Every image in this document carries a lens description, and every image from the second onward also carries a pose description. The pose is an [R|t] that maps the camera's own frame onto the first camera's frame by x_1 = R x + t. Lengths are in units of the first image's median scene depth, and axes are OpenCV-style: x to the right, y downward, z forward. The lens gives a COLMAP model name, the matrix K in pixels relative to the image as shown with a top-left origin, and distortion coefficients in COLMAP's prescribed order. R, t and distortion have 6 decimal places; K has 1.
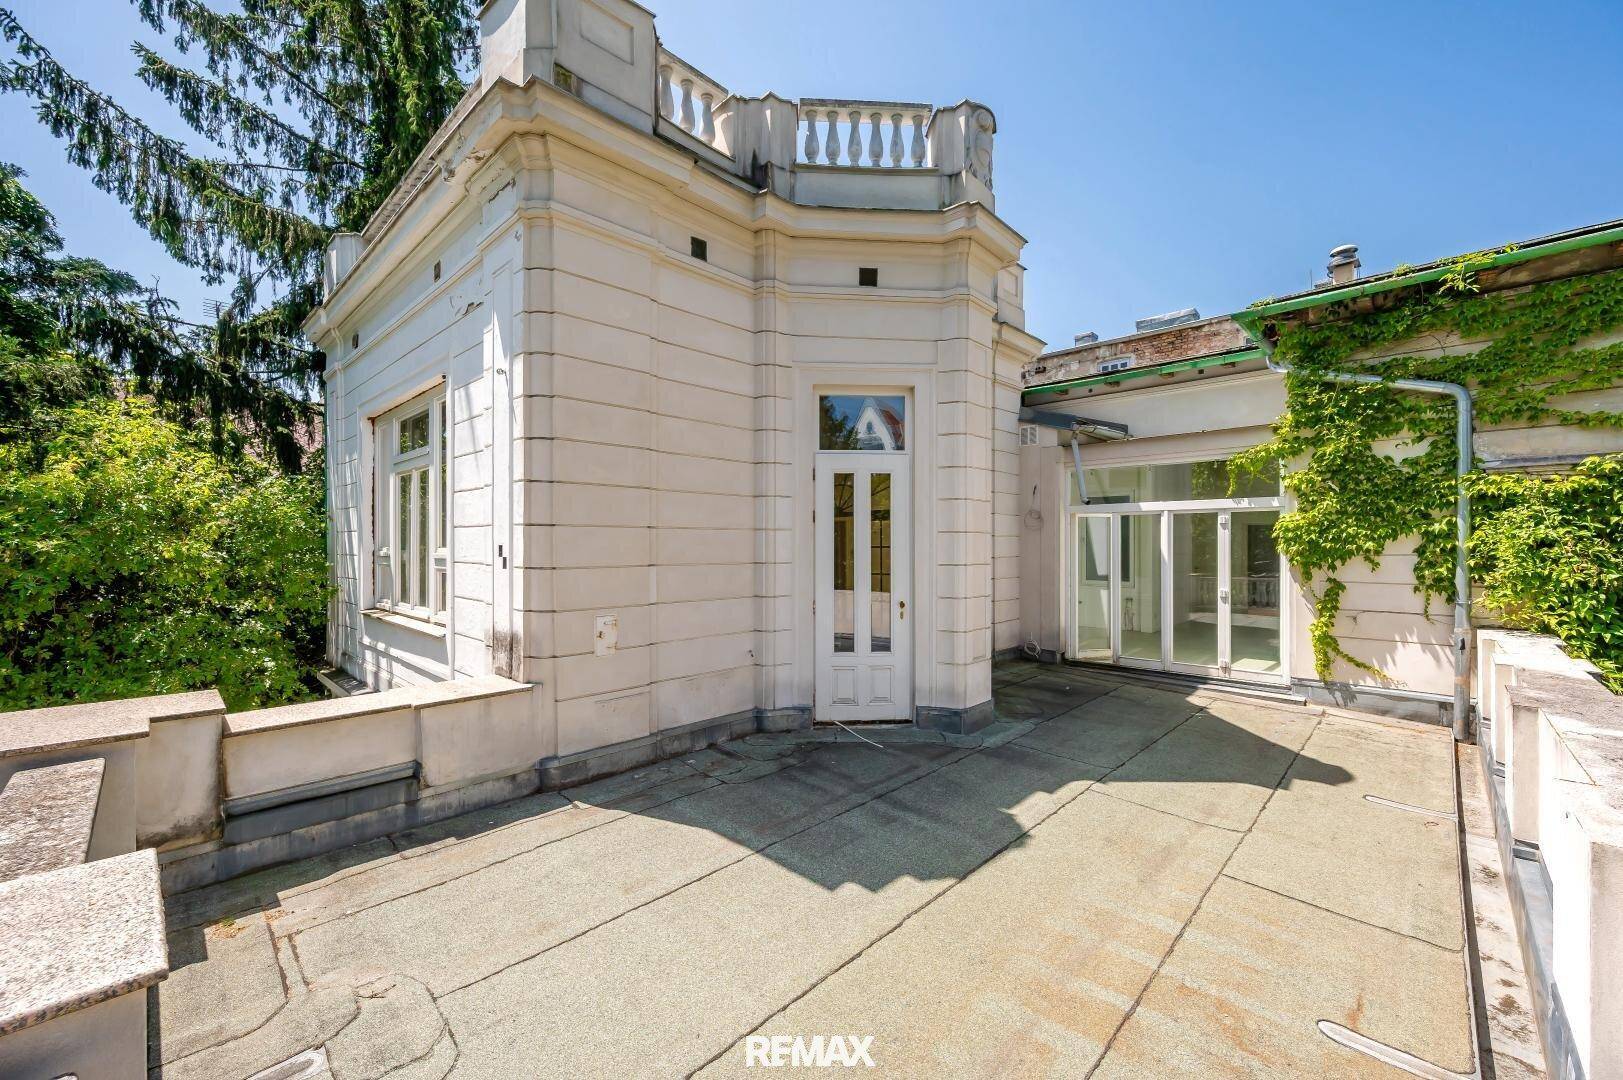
lens RADIAL K [[642.7, 0, 820.0], [0, 642.7, 537.2], [0, 0, 1]] dist [-0.011586, -0.000160]
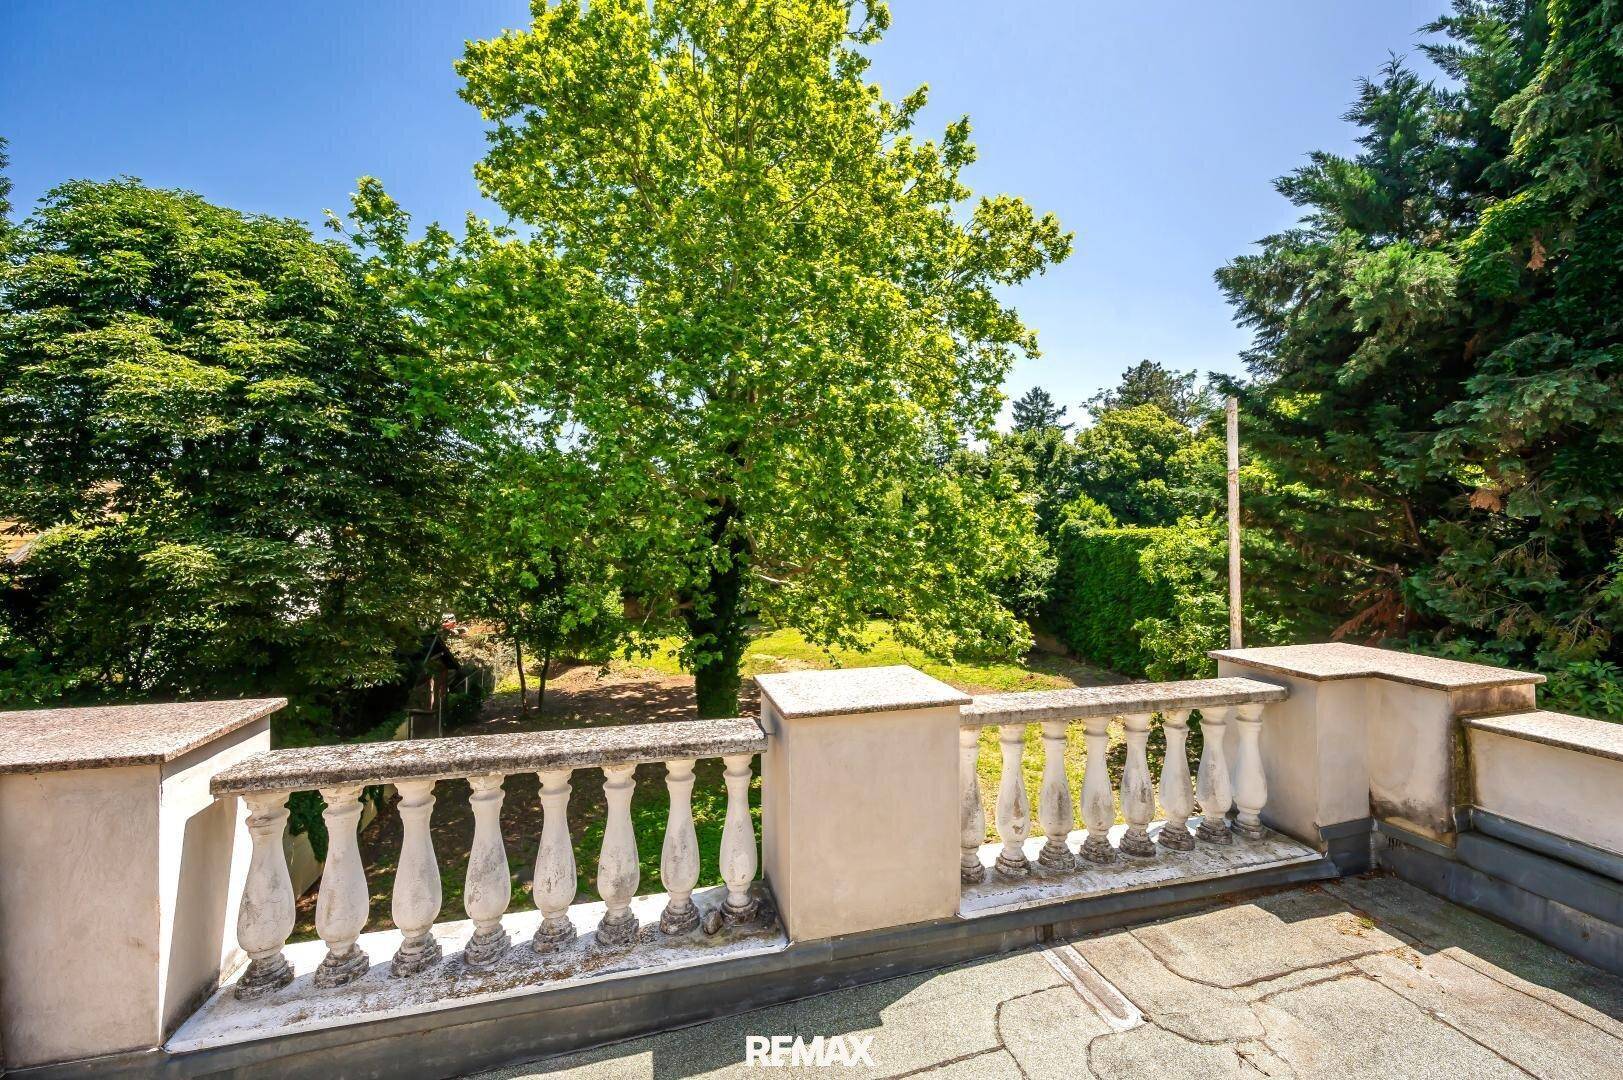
lens RADIAL K [[642.9, 0, 808.5], [0, 642.9, 533.1], [0, 0, 1]] dist [-0.000600, -0.000120]
pose [[-0.522636, -0.000889, -0.852556, 0.121492], [0.011971, 0.999893, -0.008381, 0.055354], [0.852472, -0.014586, -0.522569, 0.534756]]
